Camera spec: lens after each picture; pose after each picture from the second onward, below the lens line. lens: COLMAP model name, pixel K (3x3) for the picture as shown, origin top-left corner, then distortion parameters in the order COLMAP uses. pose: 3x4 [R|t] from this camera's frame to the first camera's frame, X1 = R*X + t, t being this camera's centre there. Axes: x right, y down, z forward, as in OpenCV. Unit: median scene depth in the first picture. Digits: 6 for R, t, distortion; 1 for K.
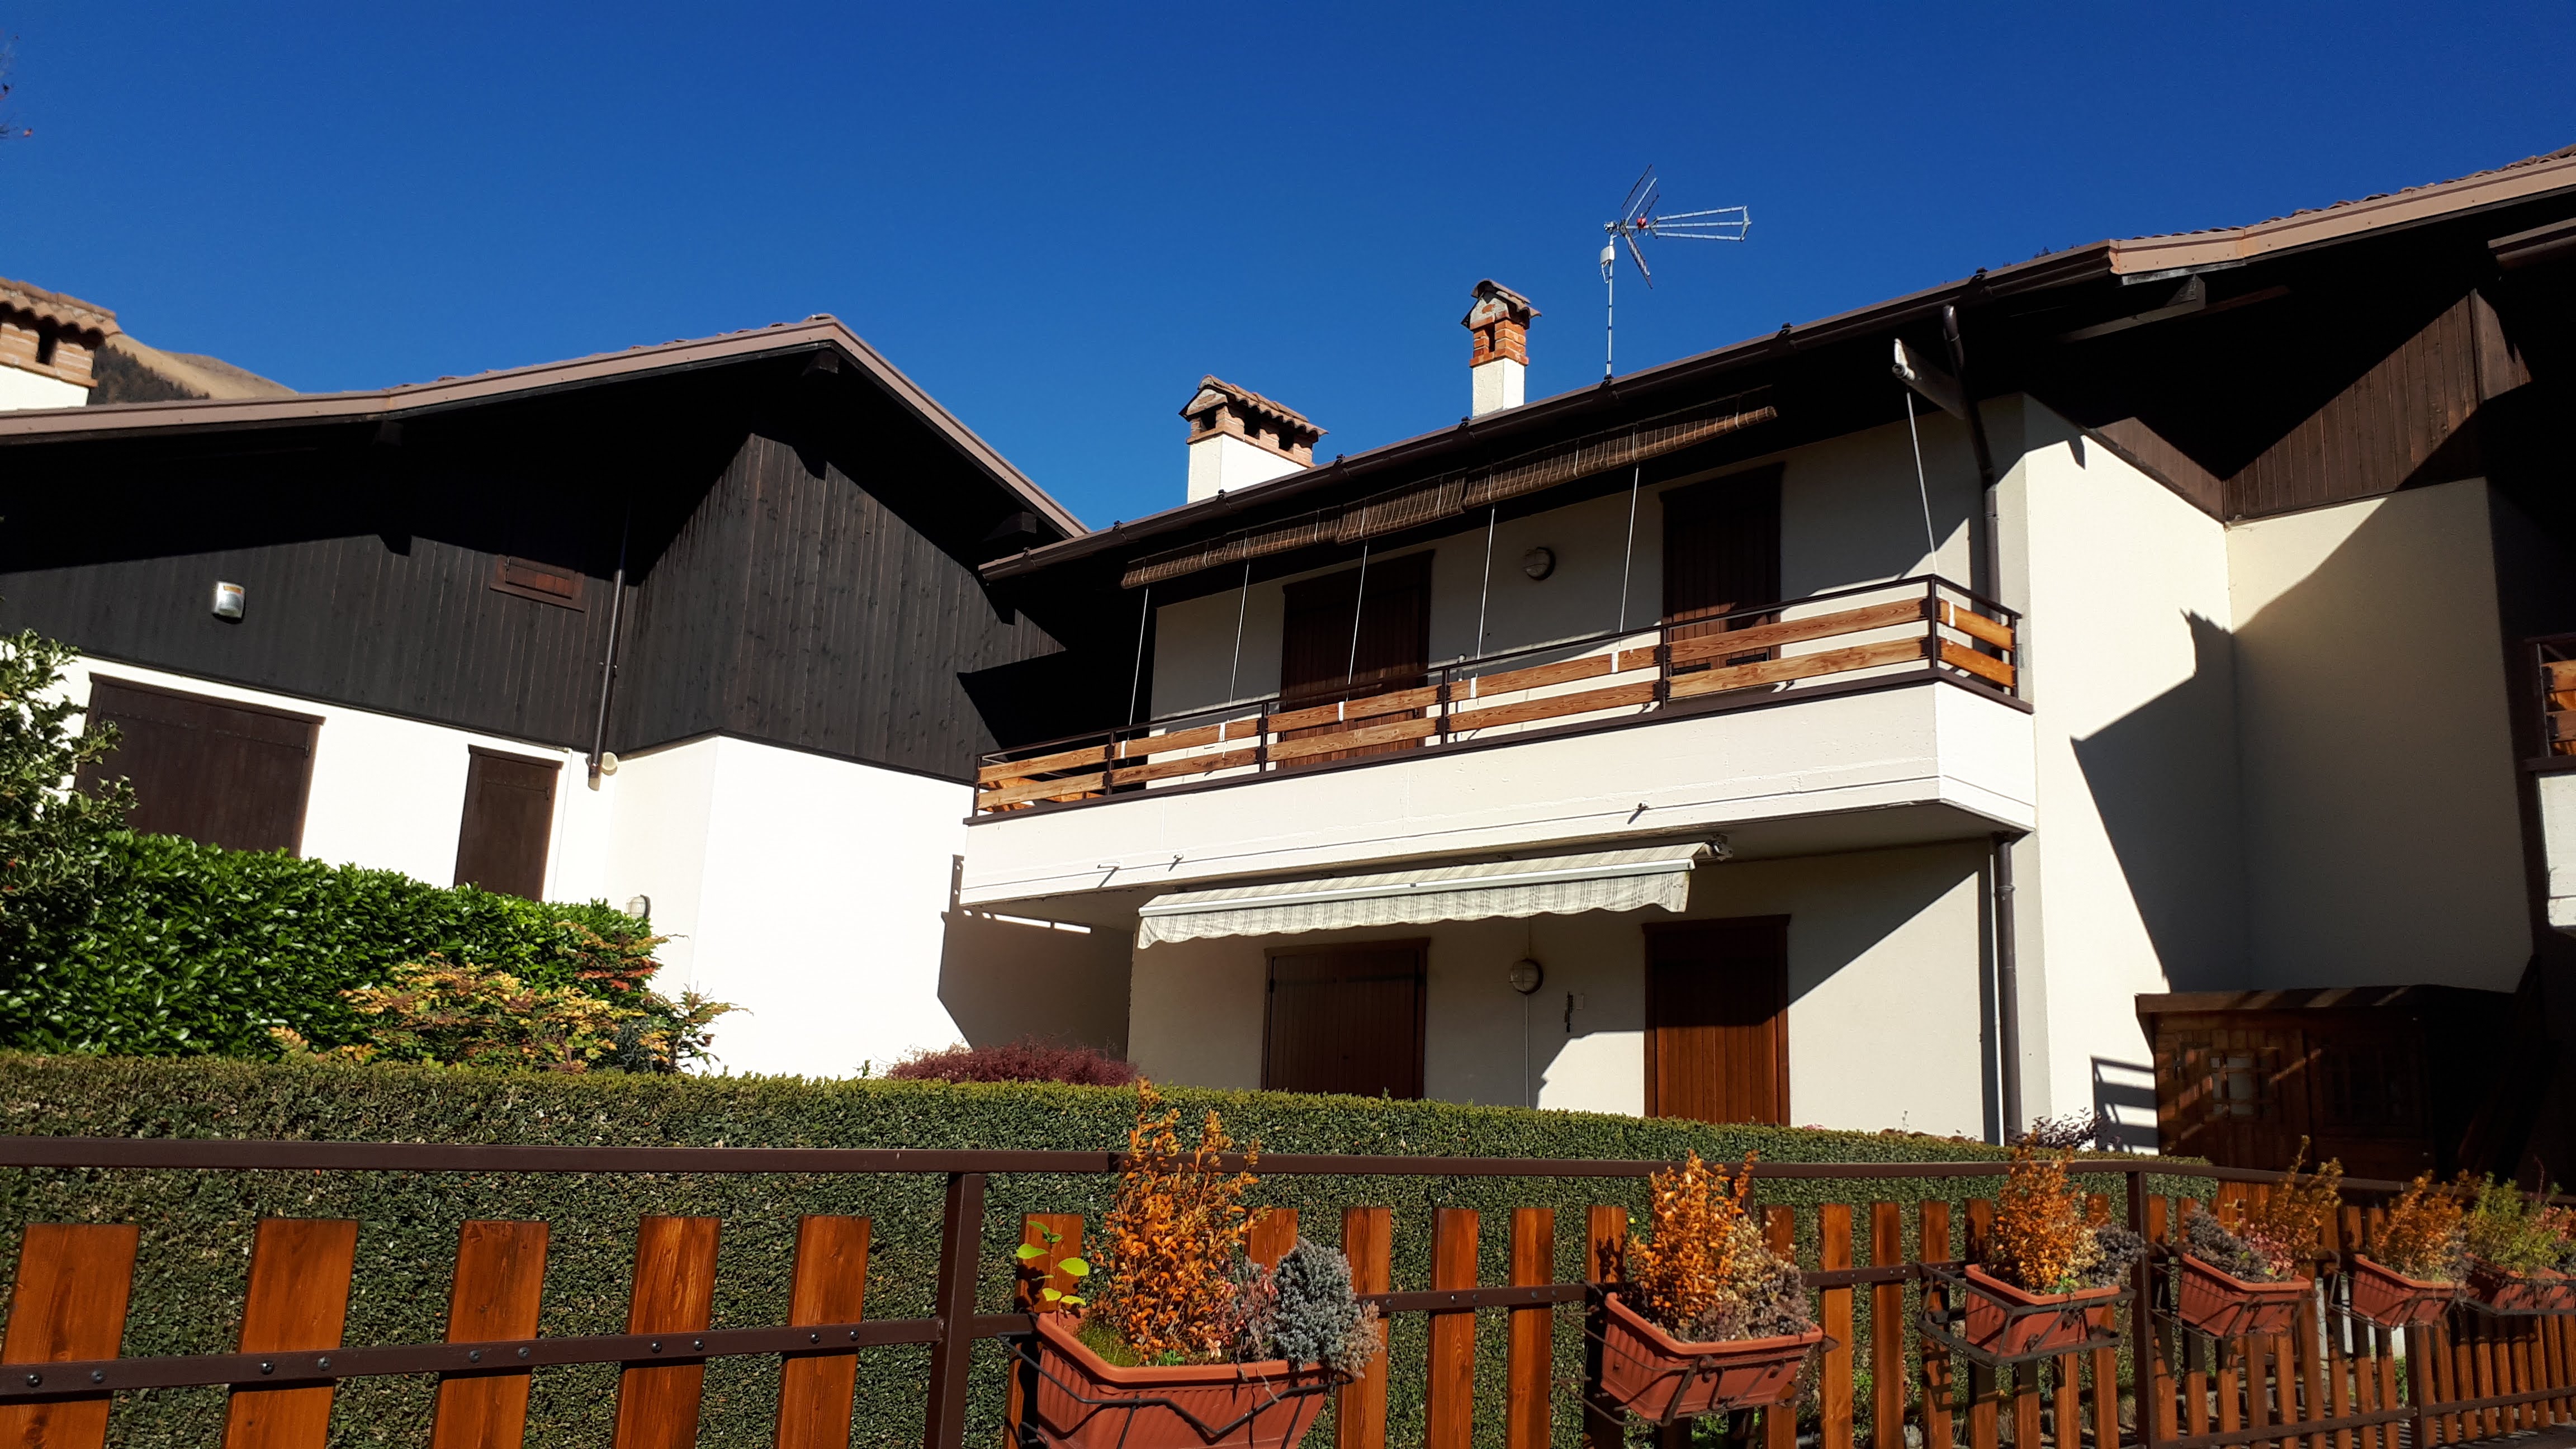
lens RADIAL K [[1941.9, 0, 1288.7], [0, 1941.9, 721.3], [0, 0, 1]] dist [0.107502, -0.001098]
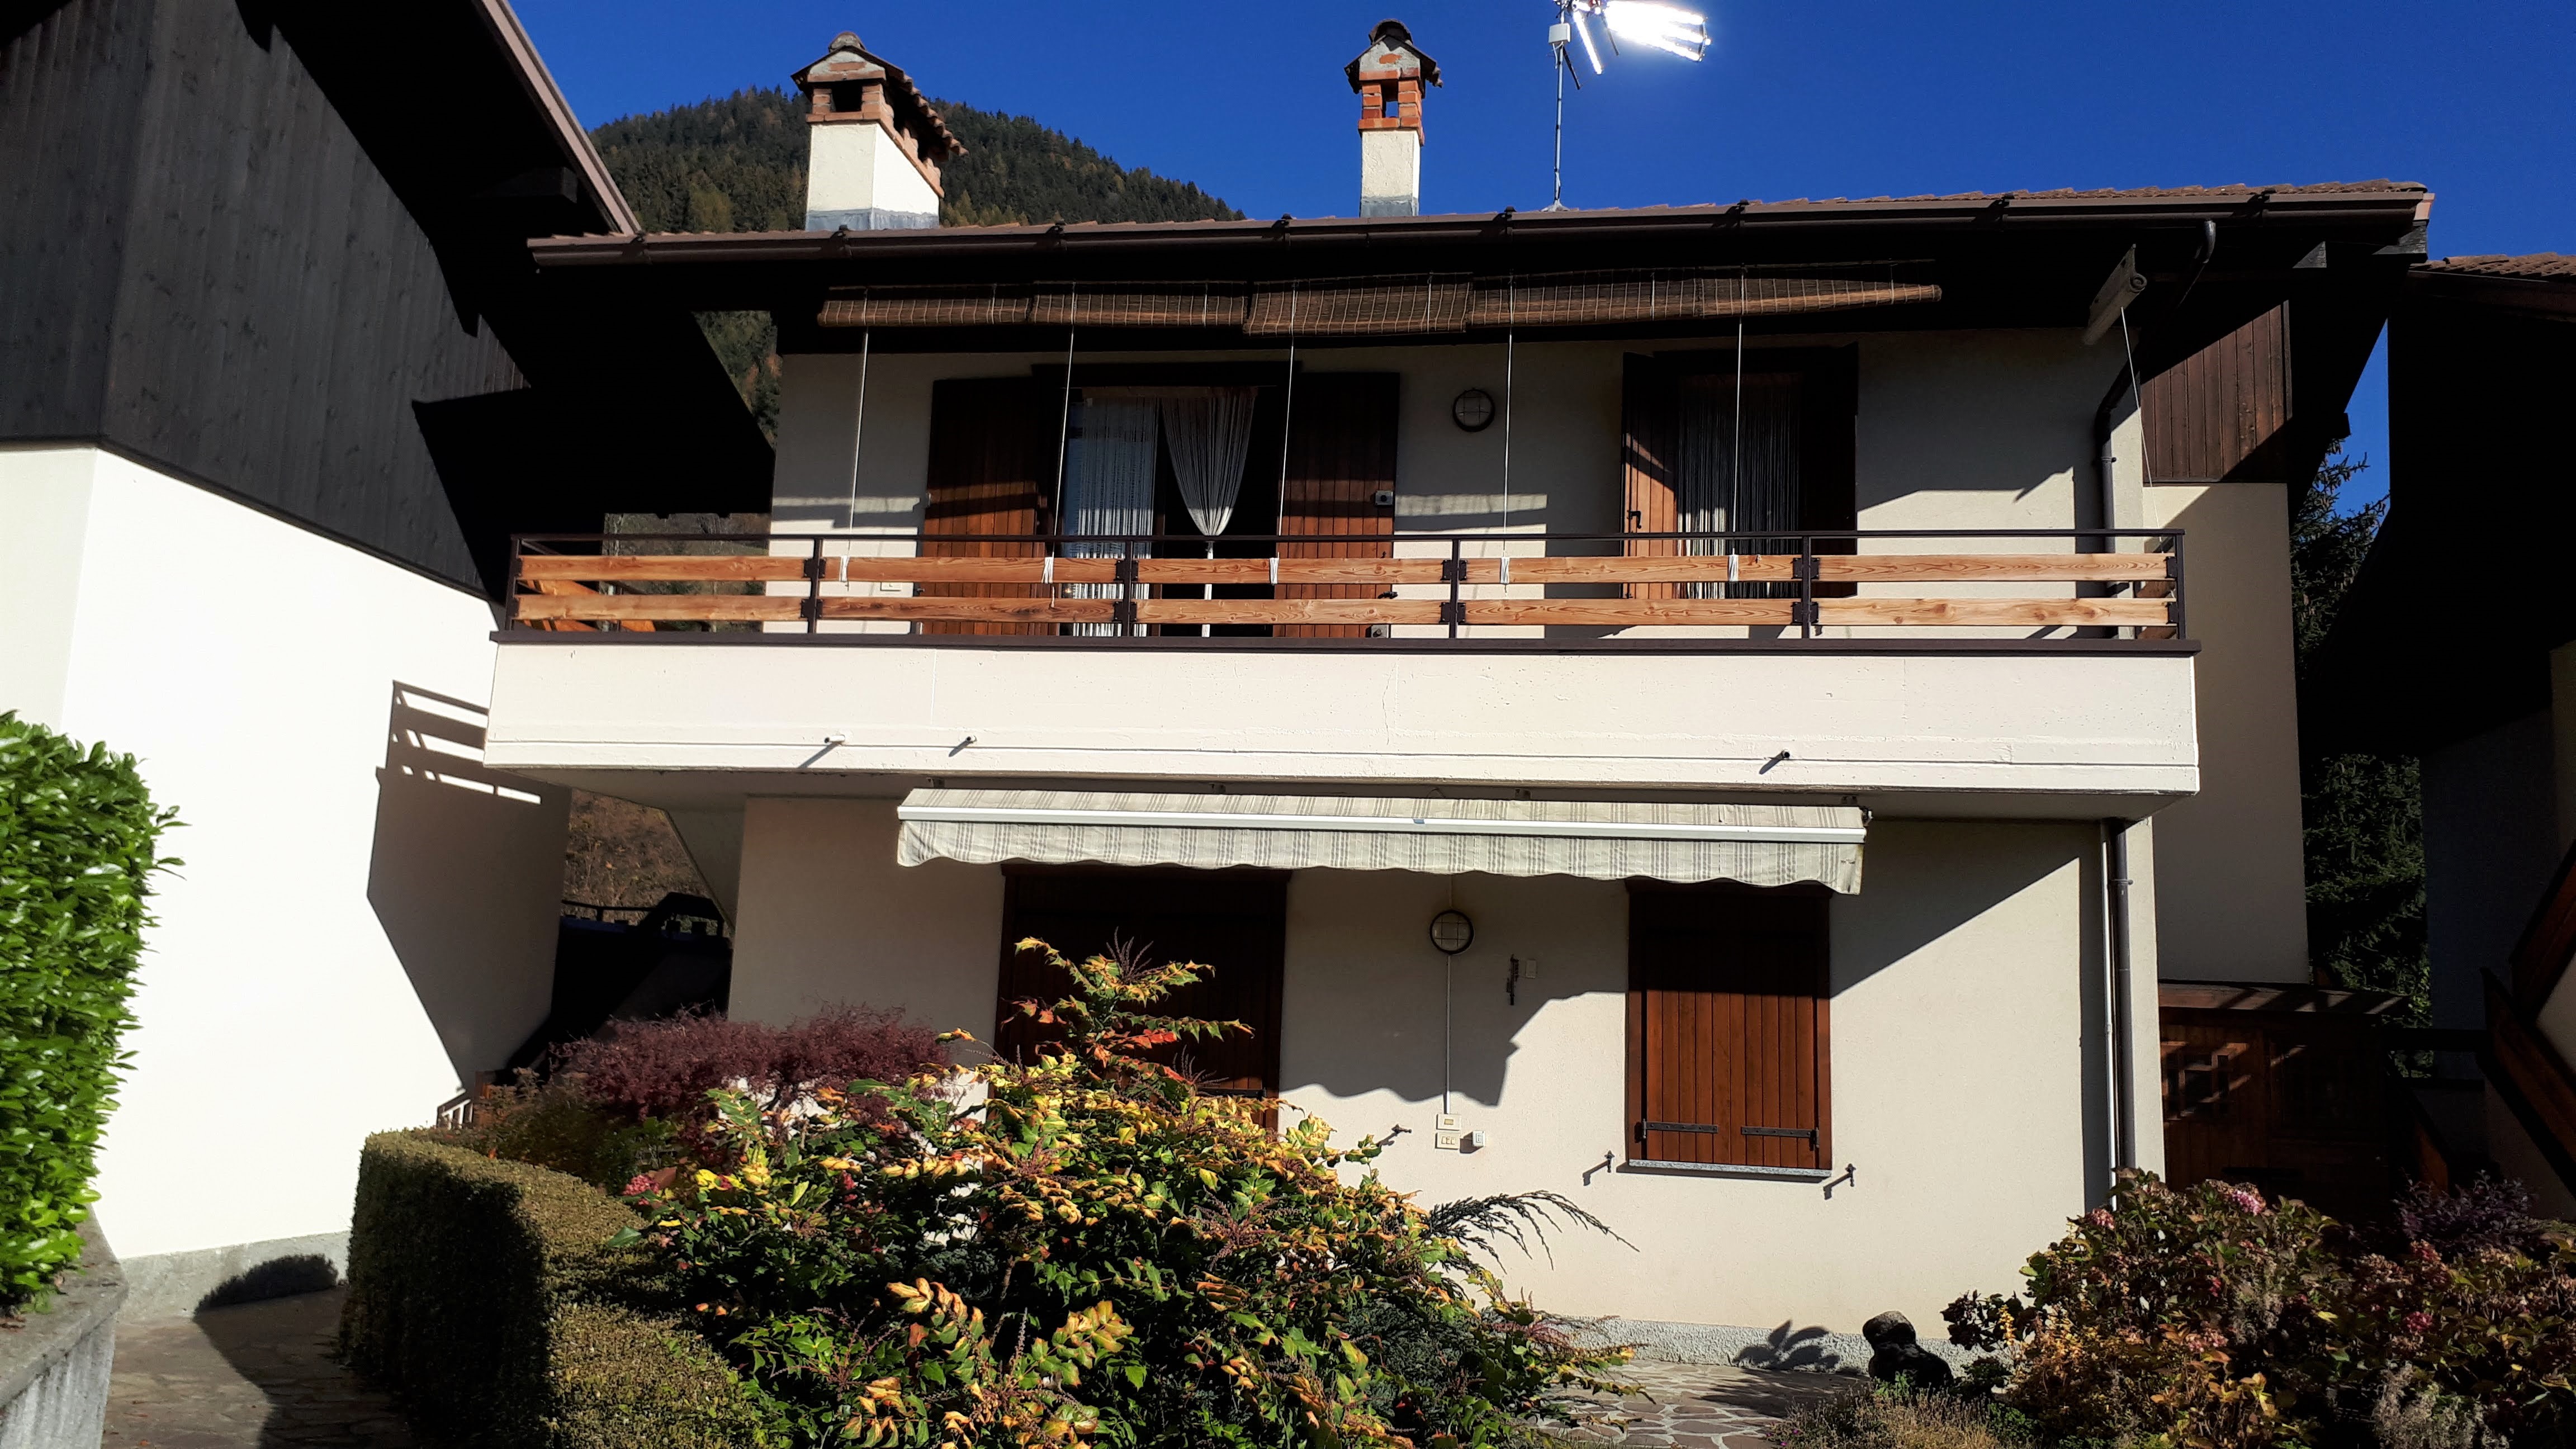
lens RADIAL K [[2063.3, 0, 1294.7], [0, 2063.3, 728.9], [0, 0, 1]] dist [0.062455, -0.020535]
pose [[0.829574, 0.076943, 0.553070, -0.360704], [-0.130118, 0.989832, 0.057464, 0.007688], [-0.543025, -0.119635, 0.831150, 0.311579]]
